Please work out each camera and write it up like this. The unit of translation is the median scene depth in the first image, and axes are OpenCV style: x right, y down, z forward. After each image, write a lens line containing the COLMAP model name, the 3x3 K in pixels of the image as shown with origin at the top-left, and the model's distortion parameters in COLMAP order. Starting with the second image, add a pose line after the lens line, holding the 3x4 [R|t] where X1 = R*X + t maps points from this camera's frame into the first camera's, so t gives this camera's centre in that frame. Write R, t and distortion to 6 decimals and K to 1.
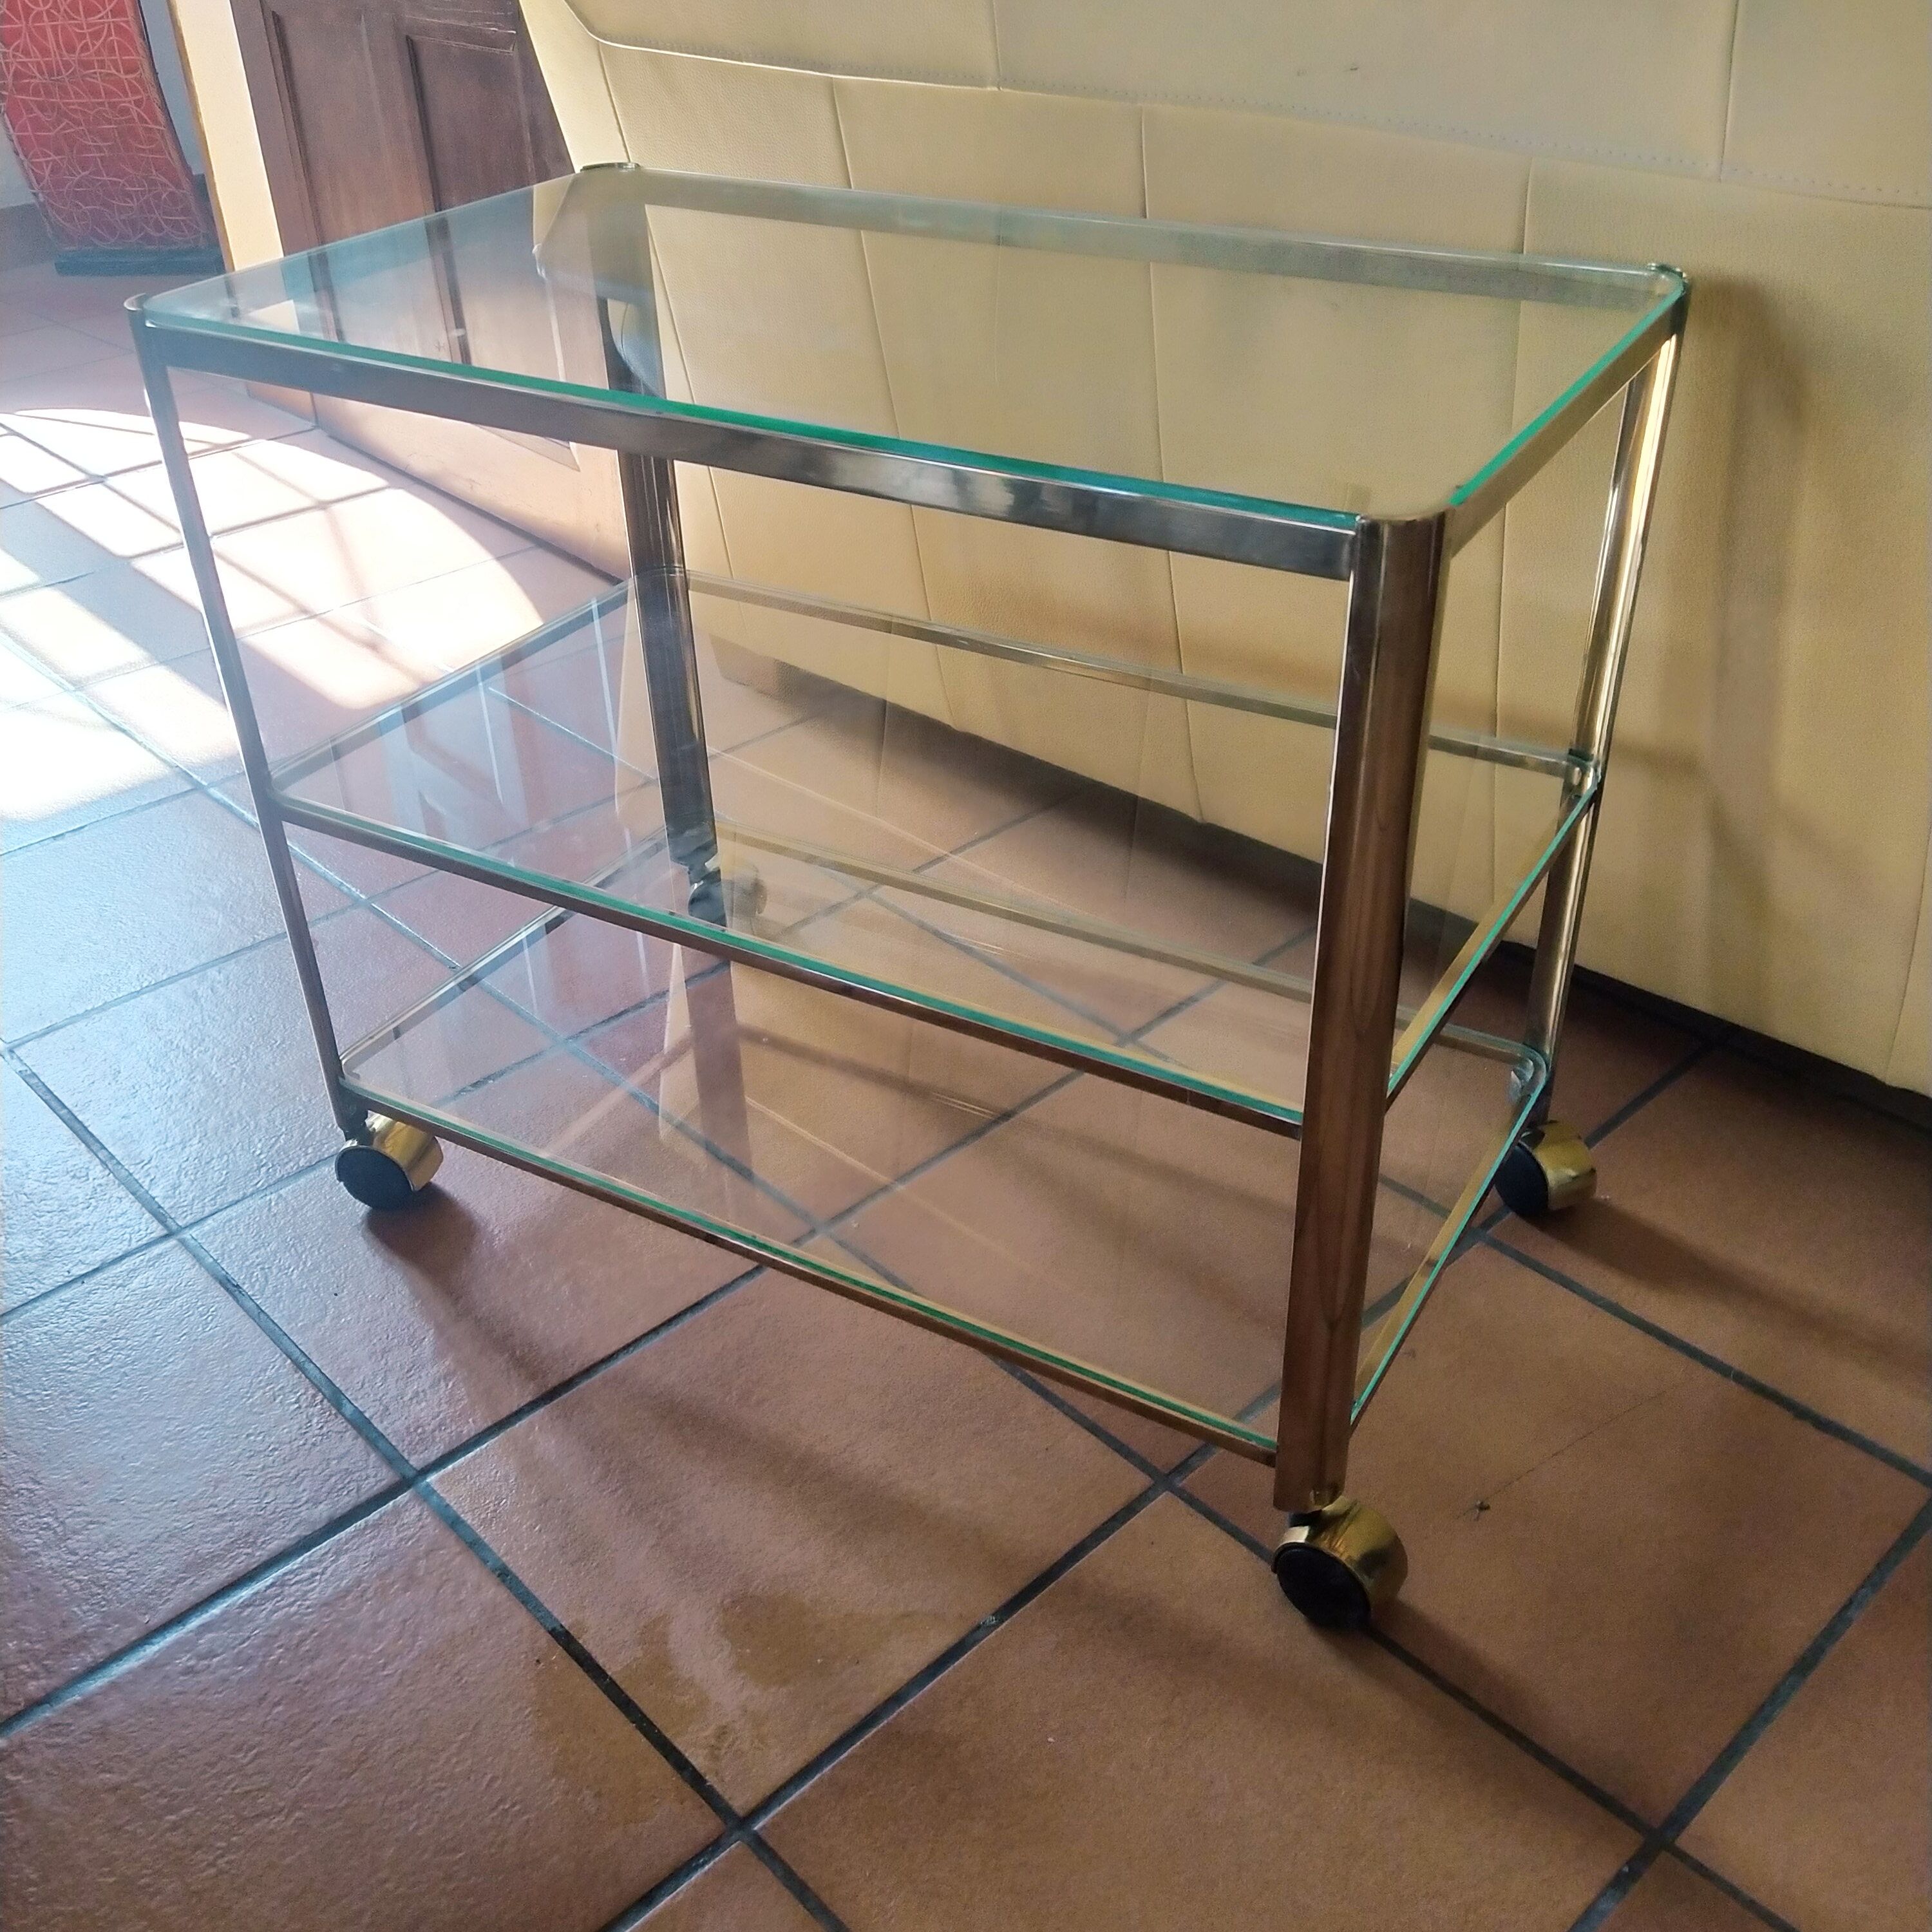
lens RADIAL K [[1952.4, 0, 924.5], [0, 1952.4, 940.1], [0, 0, 1]] dist [0.210813, -0.317862]
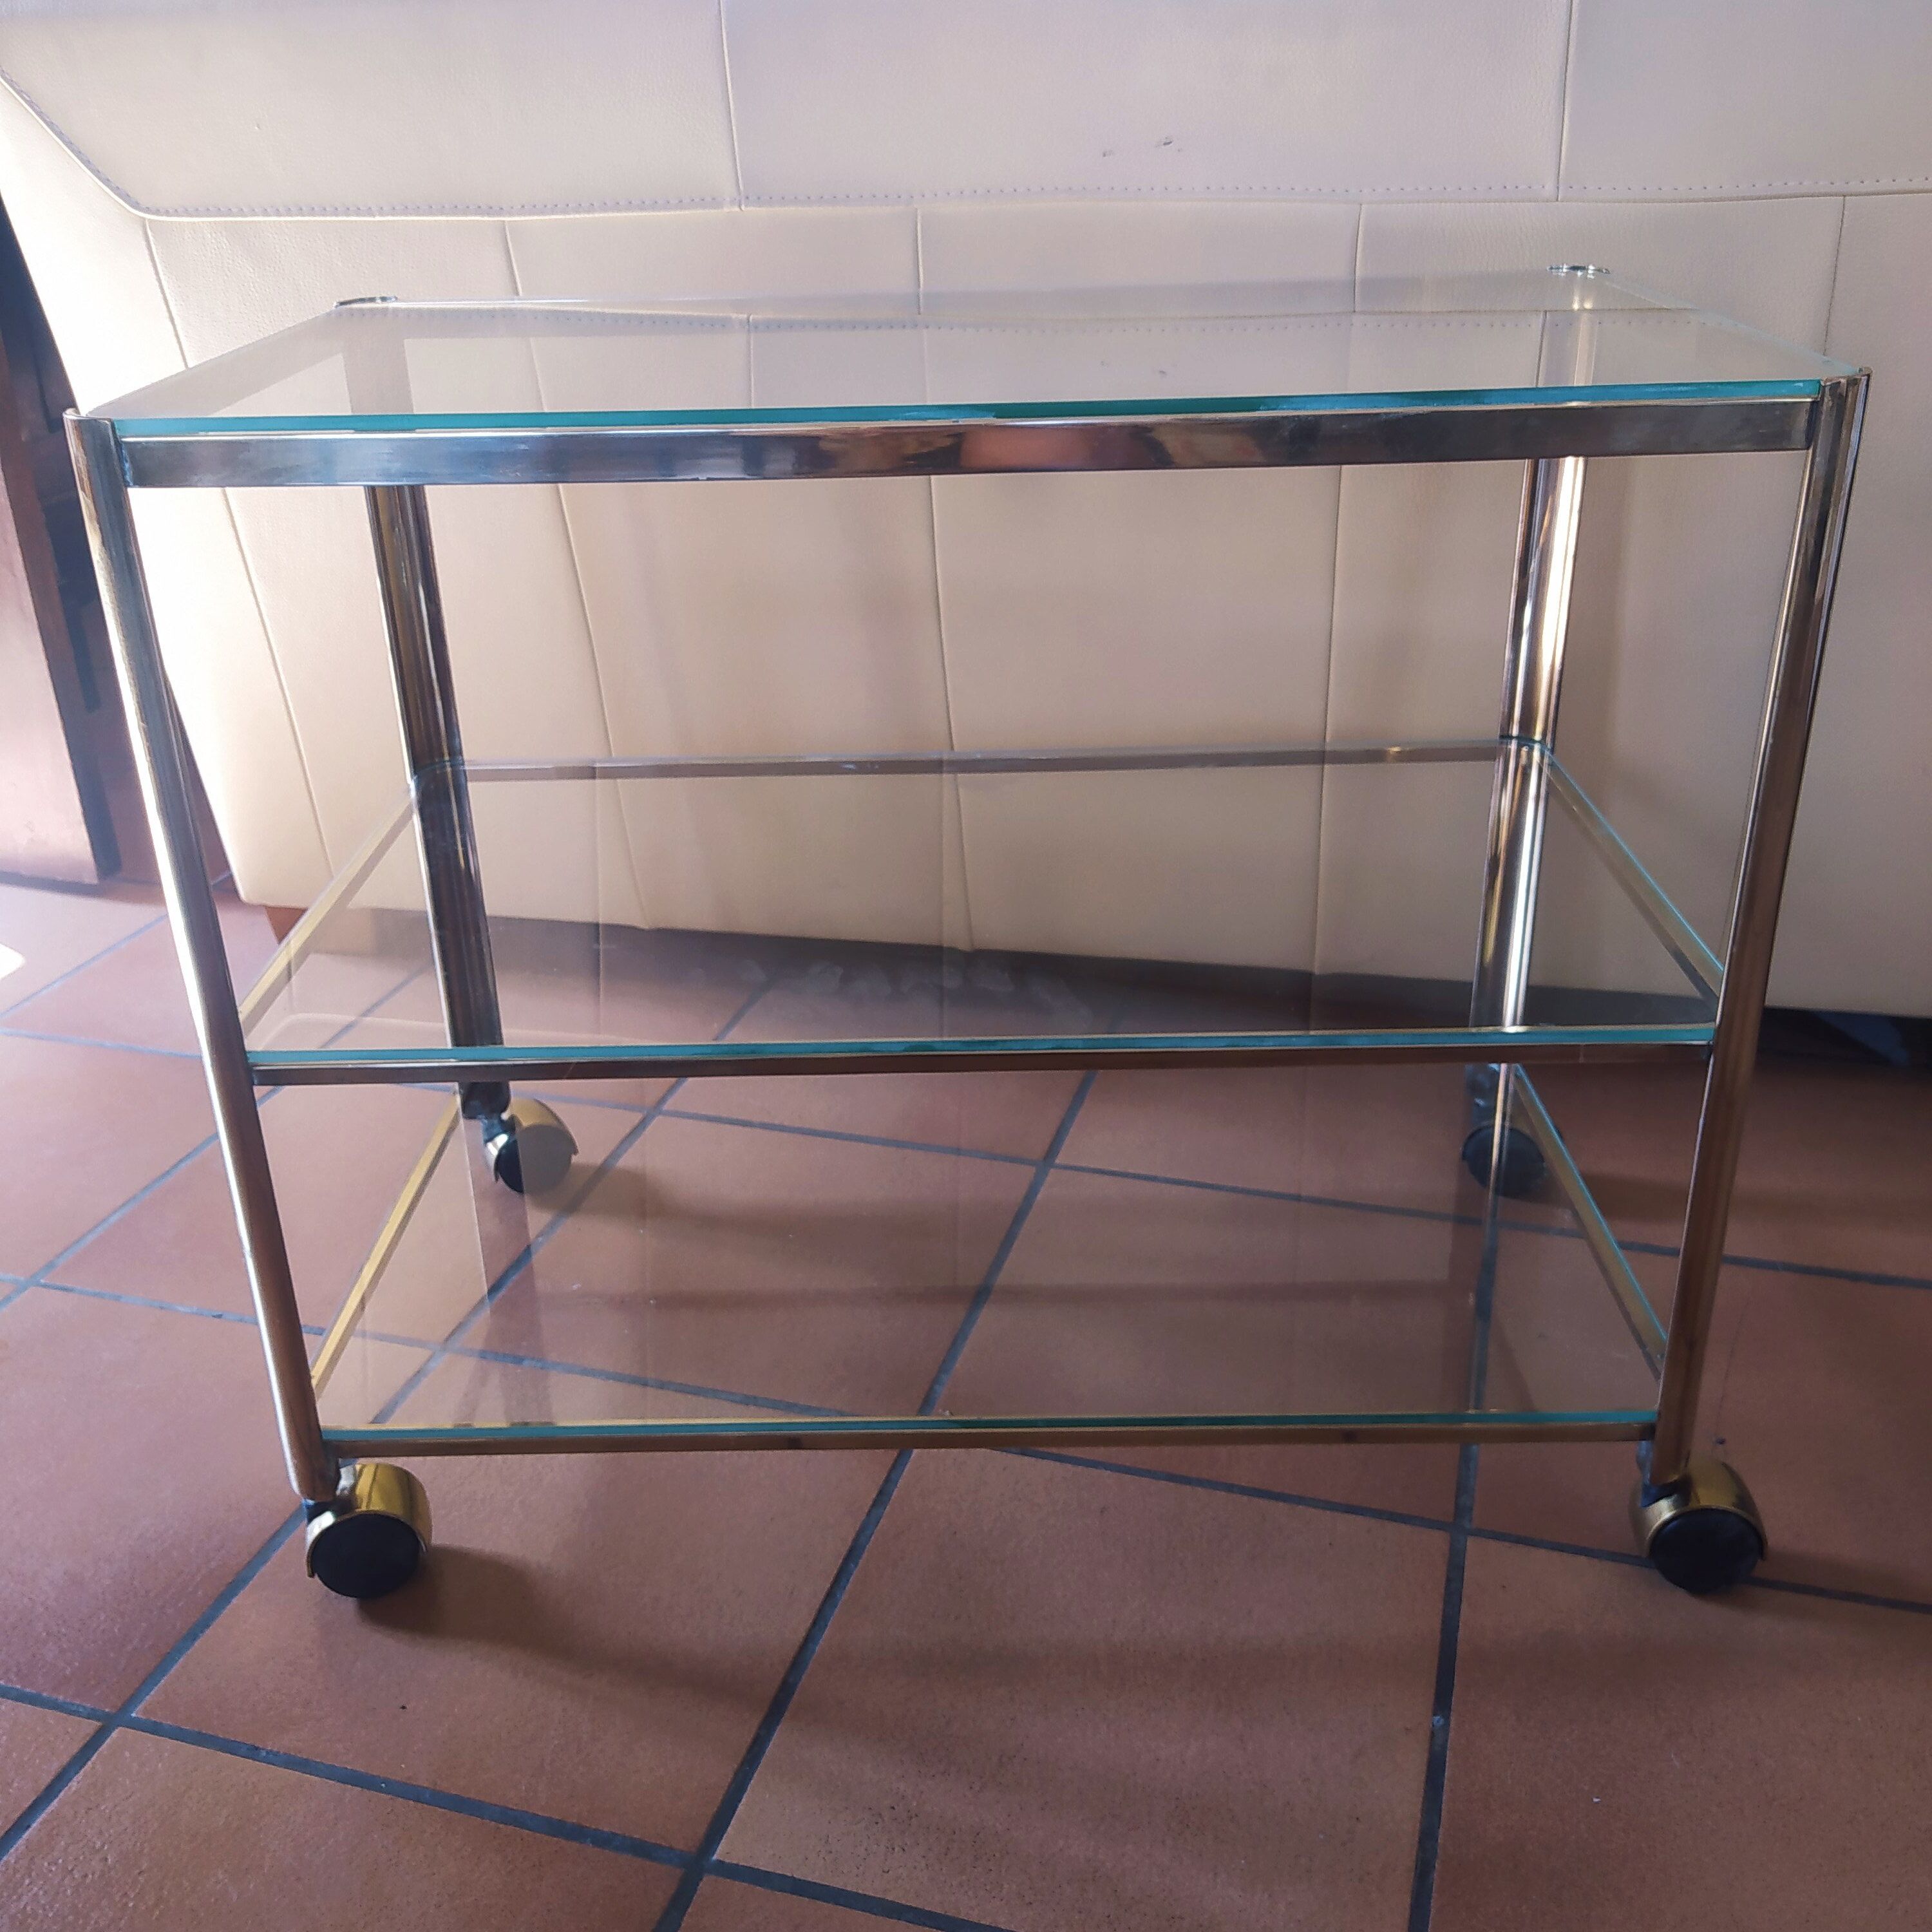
lens RADIAL K [[1939.0, 0, 940.9], [0, 1939.0, 972.0], [0, 0, 1]] dist [0.269078, -0.514847]
pose [[0.863734, -0.204071, 0.460781, -0.449404], [0.268003, 0.960331, -0.077059, 0.027090], [-0.426777, 0.190049, 0.884162, 0.216562]]
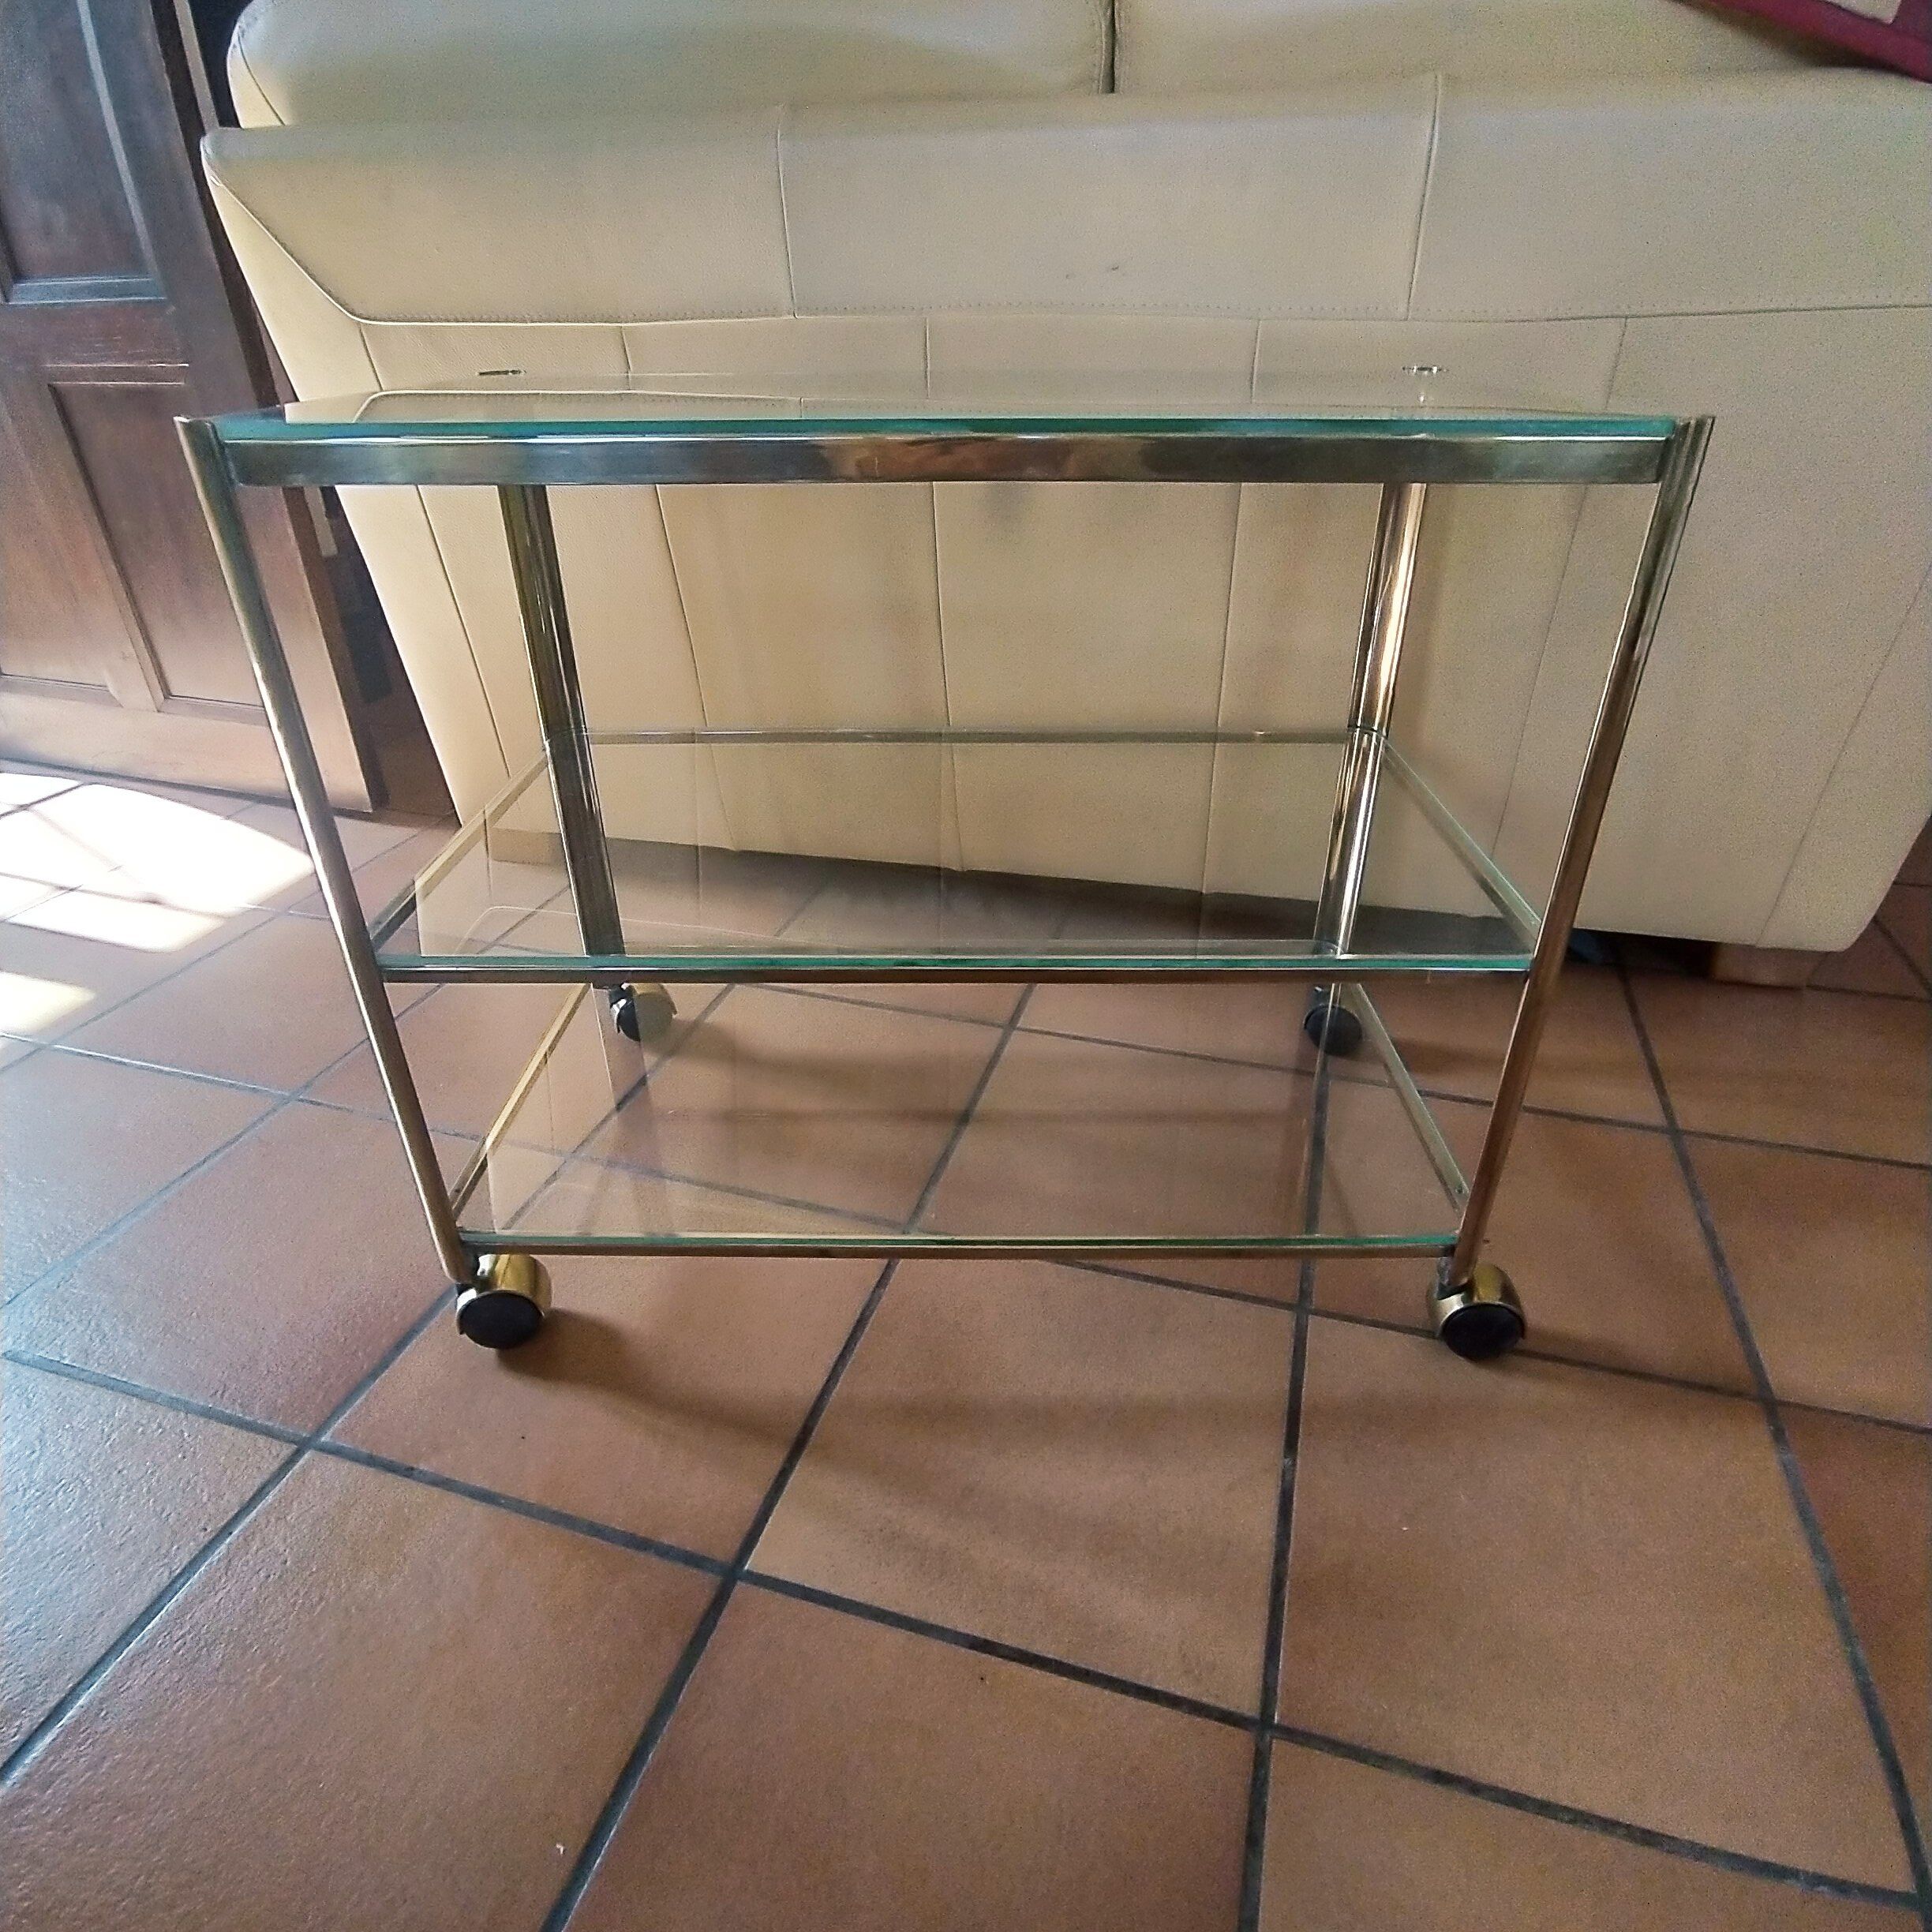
lens RADIAL K [[1186.9, 0, 966.0], [0, 1186.9, 966.0], [0, 0, 1]] dist [-0.002064, 0.002014]
pose [[0.861657, -0.226044, 0.454370, -0.350326], [0.251559, 0.967832, 0.004435, 0.000151], [-0.440756, 0.110479, 0.890802, 0.372472]]
